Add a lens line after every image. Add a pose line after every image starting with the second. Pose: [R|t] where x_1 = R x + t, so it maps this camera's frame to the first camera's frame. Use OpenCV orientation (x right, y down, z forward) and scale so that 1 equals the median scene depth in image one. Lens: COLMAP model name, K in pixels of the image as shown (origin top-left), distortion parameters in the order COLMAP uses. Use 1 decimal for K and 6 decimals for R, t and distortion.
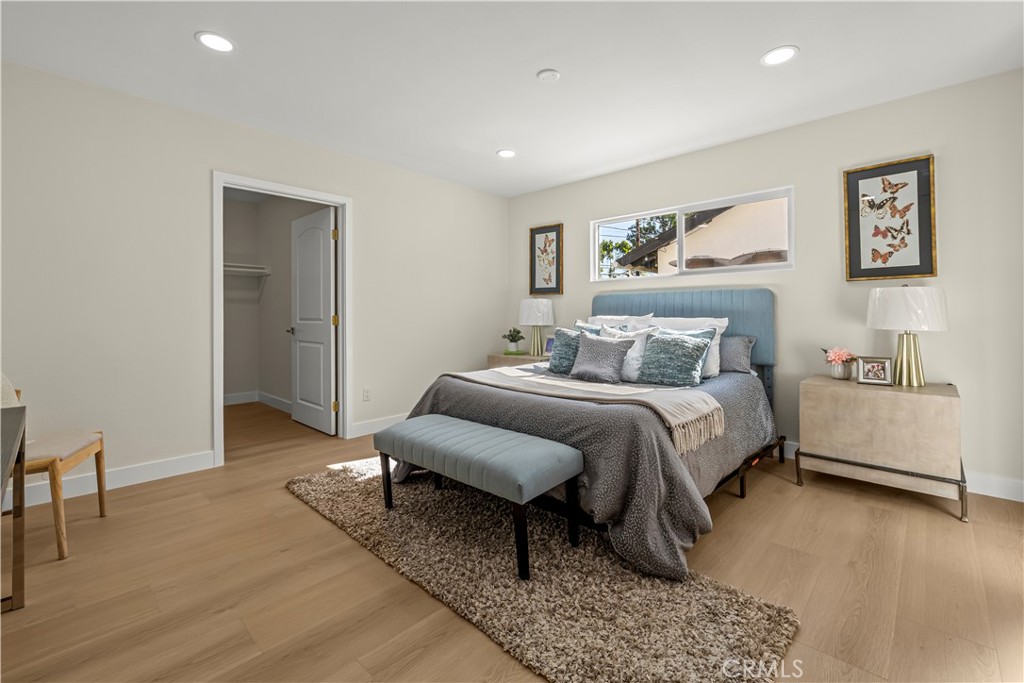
lens RADIAL K [[437.6, 0, 515.1], [0, 437.6, 335.0], [0, 0, 1]] dist [-0.001331, 0.000980]
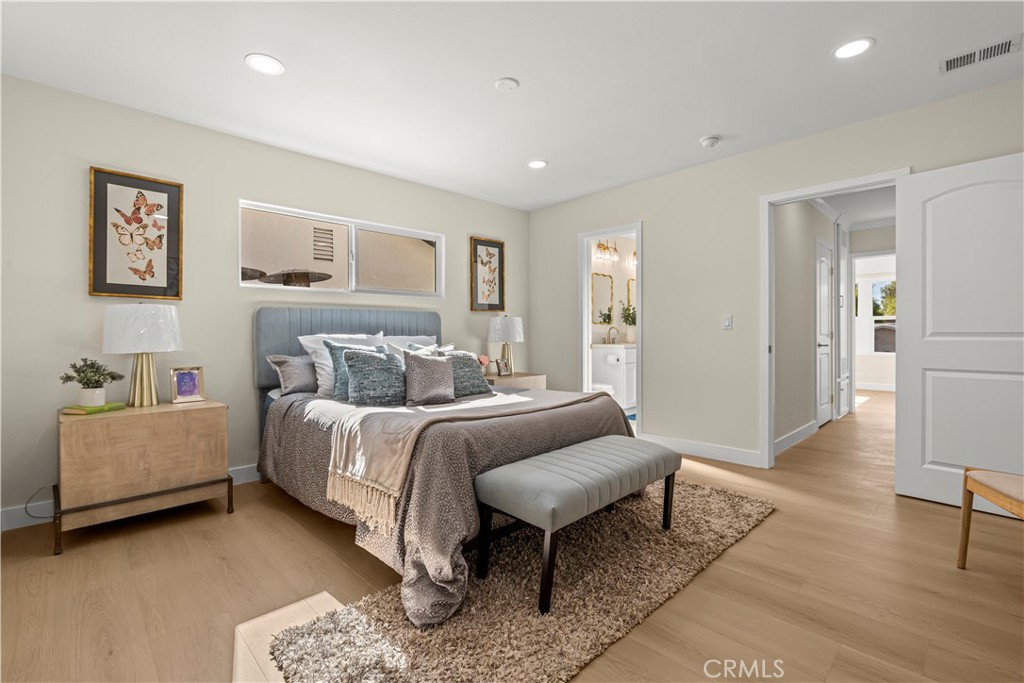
lens RADIAL K [[466.9, 0, 517.0], [0, 466.9, 337.4], [0, 0, 1]] dist [-0.002573, 0.002180]
pose [[0.047591, -0.005866, 0.998850, -0.681078], [0.047243, 0.998877, 0.003615, -0.027217], [-0.997749, 0.047017, 0.047815, 0.659523]]
